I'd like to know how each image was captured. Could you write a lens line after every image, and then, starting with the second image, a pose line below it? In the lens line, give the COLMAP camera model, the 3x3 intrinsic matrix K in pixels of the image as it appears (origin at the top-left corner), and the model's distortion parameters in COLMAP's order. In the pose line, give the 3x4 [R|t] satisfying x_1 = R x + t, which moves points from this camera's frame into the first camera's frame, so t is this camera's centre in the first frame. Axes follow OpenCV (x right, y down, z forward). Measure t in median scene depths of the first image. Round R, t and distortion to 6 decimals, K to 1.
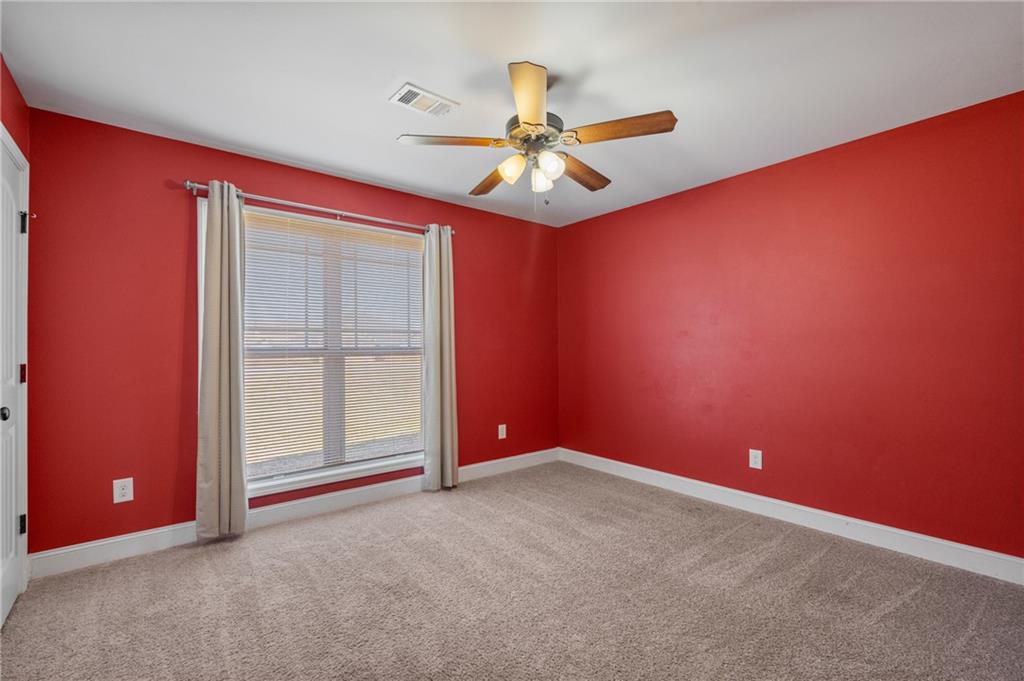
lens RADIAL K [[448.1, 0, 520.2], [0, 448.1, 340.2], [0, 0, 1]] dist [-0.003221, 0.000535]
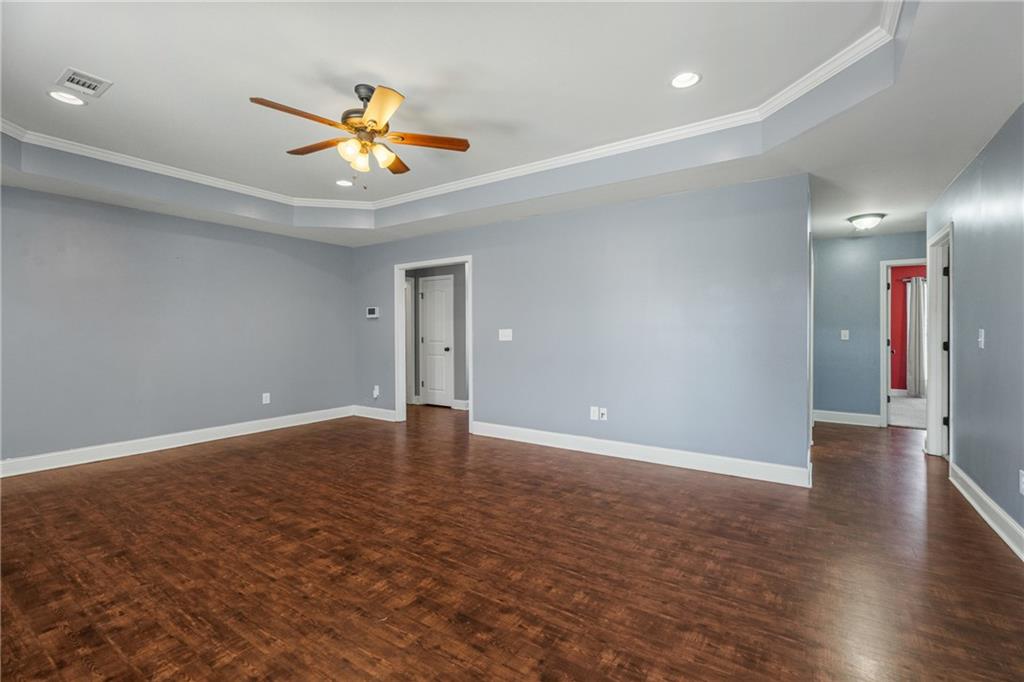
lens RADIAL K [[448.1, 0, 516.0], [0, 448.1, 335.8], [0, 0, 1]] dist [-0.003221, 0.000535]
pose [[0.267912, 0.010358, -0.963388, 1.449465], [0.012098, 0.999827, 0.014114, -0.037226], [0.963367, -0.015436, 0.267740, -2.302907]]
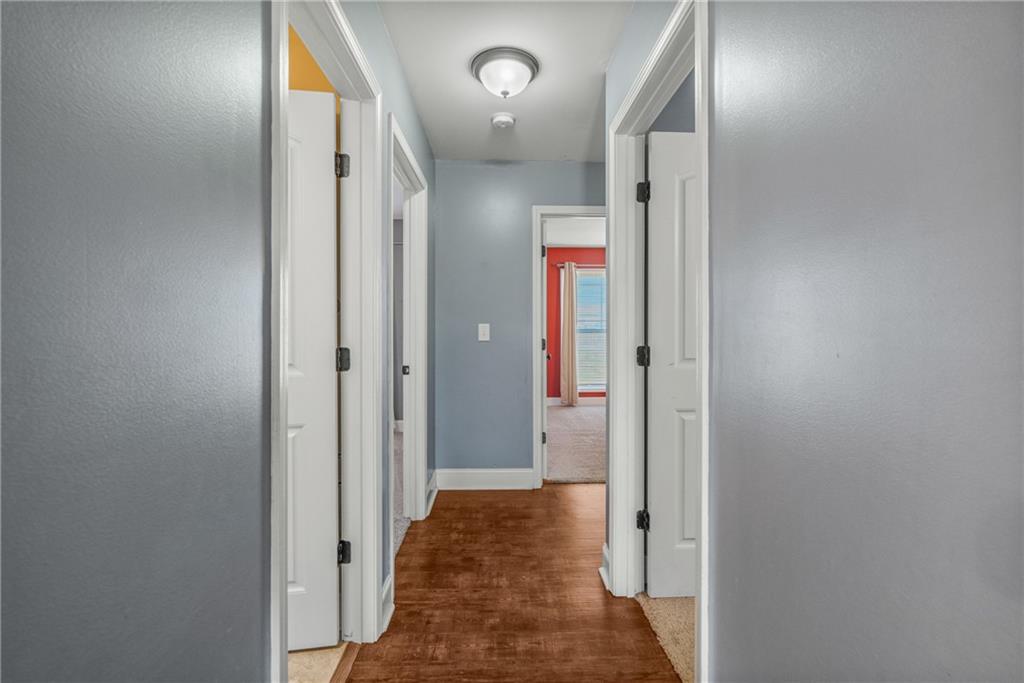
lens RADIAL K [[448.1, 0, 512.4], [0, 448.1, 334.9], [0, 0, 1]] dist [-0.003221, 0.000535]
pose [[0.780898, 0.012225, -0.624539, 0.619581], [0.004008, 0.999690, 0.024581, -0.013408], [0.624646, -0.021698, 0.780607, -1.102983]]
